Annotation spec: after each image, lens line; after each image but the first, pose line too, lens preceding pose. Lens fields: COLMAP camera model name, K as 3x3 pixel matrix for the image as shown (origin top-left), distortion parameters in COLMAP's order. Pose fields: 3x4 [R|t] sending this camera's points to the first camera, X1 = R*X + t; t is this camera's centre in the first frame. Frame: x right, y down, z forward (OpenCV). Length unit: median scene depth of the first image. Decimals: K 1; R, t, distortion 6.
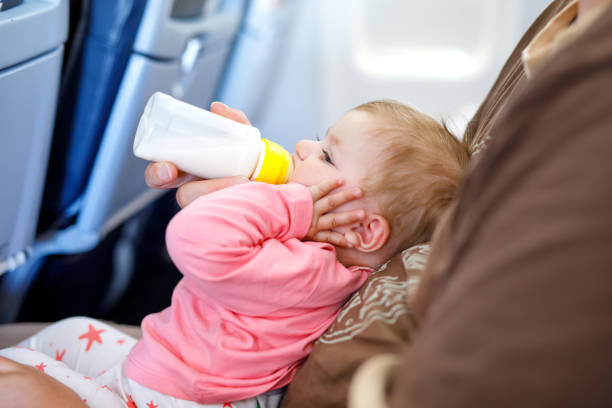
lens RADIAL K [[808.9, 0, 300.5], [0, 808.9, 197.4], [0, 0, 1]] dist [0.054239, 0.000000]
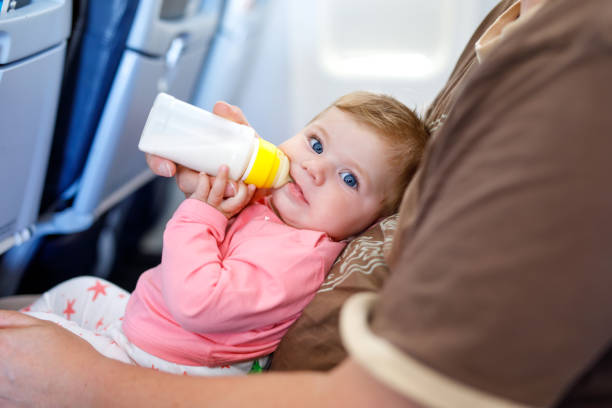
lens RADIAL K [[808.9, 0, 291.7], [0, 808.9, 189.1], [0, 0, 1]] dist [0.054239, 0.000000]
pose [[0.999129, -0.009292, 0.040692, -0.029532], [0.010139, 0.999735, -0.020666, 0.038081], [-0.040489, 0.021060, 0.998958, -0.106574]]
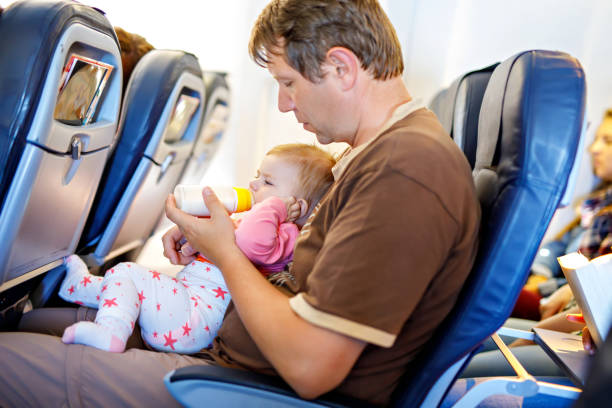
lens RADIAL K [[808.9, 0, 320.3], [0, 808.9, 193.4], [0, 0, 1]] dist [0.054239, 0.000000]
pose [[0.984214, 0.085219, 0.155117, -0.092274], [-0.052266, 0.977305, -0.205290, 0.259164], [-0.169091, 0.193942, 0.966331, -0.808054]]
